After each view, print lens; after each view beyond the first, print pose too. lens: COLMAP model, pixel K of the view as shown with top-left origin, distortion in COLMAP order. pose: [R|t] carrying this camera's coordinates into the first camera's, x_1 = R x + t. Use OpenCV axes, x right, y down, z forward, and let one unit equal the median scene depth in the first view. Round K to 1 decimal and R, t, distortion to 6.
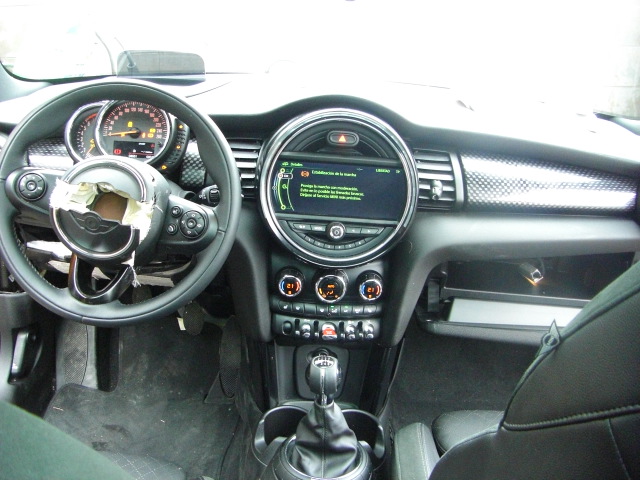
lens RADIAL K [[725.7, 0, 304.0], [0, 725.7, 250.0], [0, 0, 1]] dist [-0.205601, 0.215849]
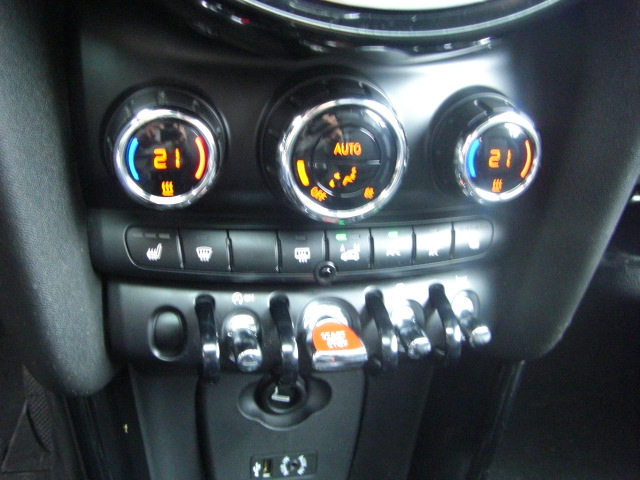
lens RADIAL K [[754.0, 0, 320.0], [0, 754.0, 240.0], [0, 0, 1]] dist [-0.222082, -0.003202]
pose [[0.980005, -0.077563, 0.183230, -0.017079], [0.060458, 0.993430, 0.097172, 0.055381], [-0.189563, -0.084151, 0.978256, 0.772209]]
